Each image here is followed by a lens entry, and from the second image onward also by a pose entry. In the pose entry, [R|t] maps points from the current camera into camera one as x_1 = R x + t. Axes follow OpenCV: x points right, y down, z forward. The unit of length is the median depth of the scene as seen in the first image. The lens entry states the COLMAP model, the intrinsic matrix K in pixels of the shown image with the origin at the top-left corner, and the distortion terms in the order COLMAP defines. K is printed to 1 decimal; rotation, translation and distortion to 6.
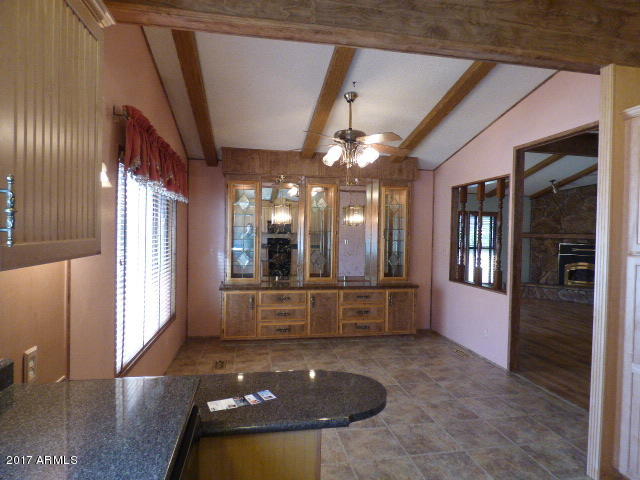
lens RADIAL K [[390.2, 0, 321.2], [0, 390.2, 243.0], [0, 0, 1]] dist [-0.011891, 0.005673]
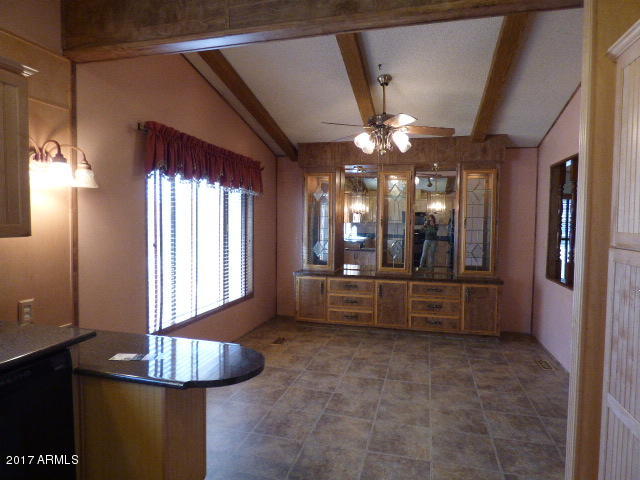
lens RADIAL K [[390.2, 0, 326.5], [0, 390.2, 240.6], [0, 0, 1]] dist [-0.011891, 0.005673]
pose [[0.904532, 0.013480, -0.426192, 0.279158], [-0.006156, 0.999809, 0.018558, 0.004089], [0.426360, -0.014163, 0.904442, 0.047045]]
